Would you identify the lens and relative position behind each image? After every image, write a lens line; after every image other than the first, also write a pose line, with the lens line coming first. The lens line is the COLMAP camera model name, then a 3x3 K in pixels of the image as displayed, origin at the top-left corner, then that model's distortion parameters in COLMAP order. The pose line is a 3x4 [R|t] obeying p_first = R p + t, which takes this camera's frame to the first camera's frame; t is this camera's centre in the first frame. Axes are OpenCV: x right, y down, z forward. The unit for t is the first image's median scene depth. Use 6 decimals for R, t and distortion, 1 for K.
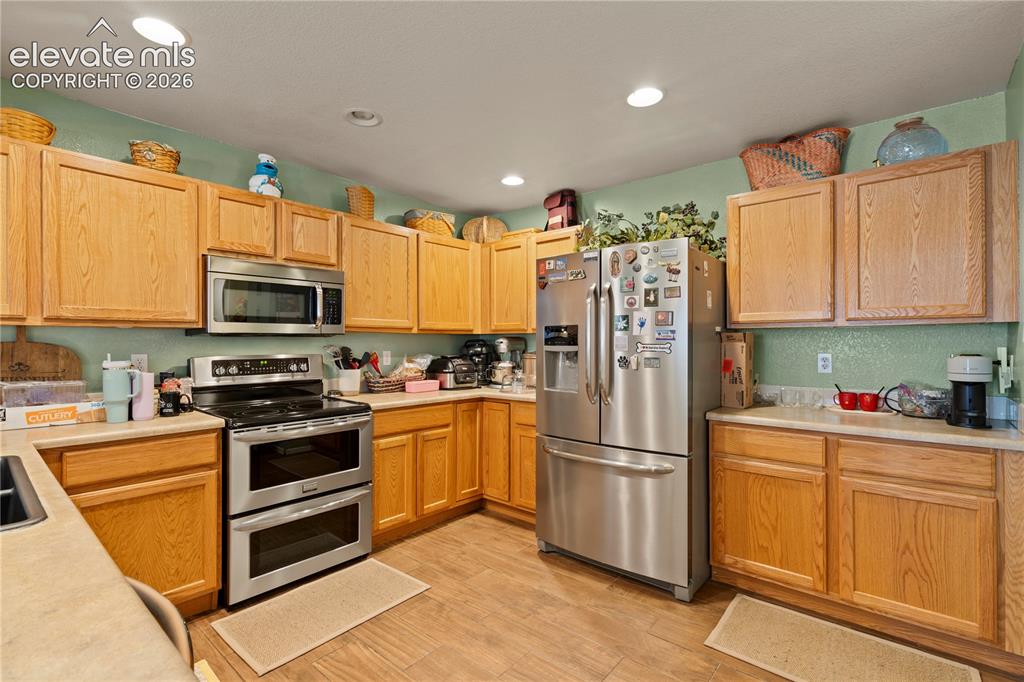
lens RADIAL K [[472.2, 0, 512.0], [0, 472.2, 341.0], [0, 0, 1]] dist [-0.002104, -0.000052]
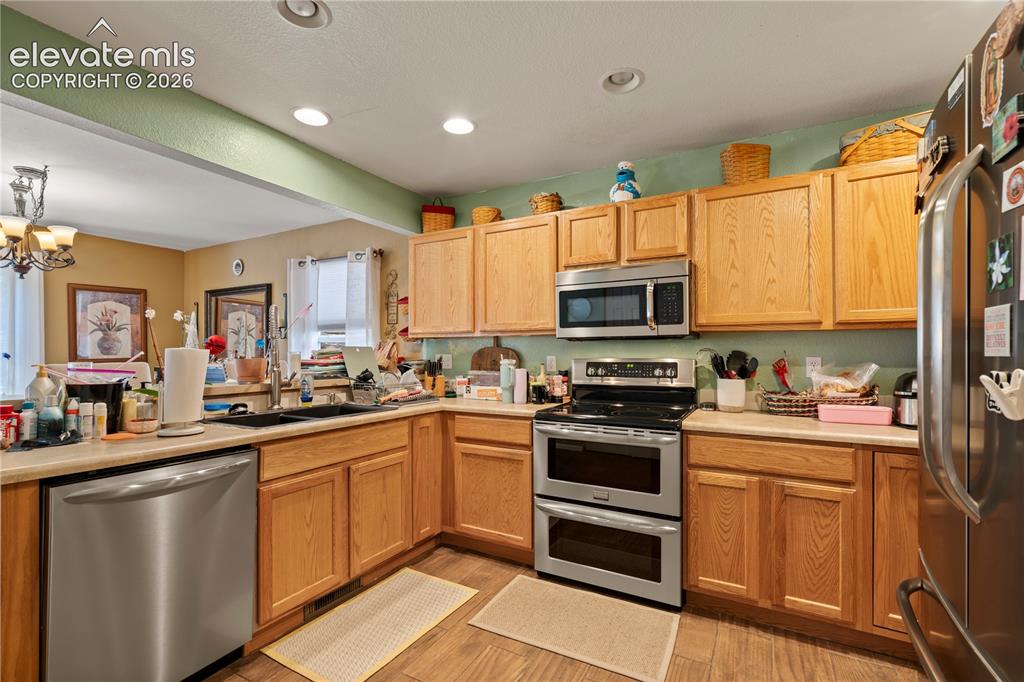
lens RADIAL K [[466.3, 0, 511.6], [0, 466.3, 350.4], [0, 0, 1]] dist [0.005849, 0.000253]
pose [[0.196453, -0.002328, -0.980510, 0.415817], [0.006551, 0.999978, -0.001062, 0.011826], [0.980491, -0.006215, 0.196464, 0.561259]]
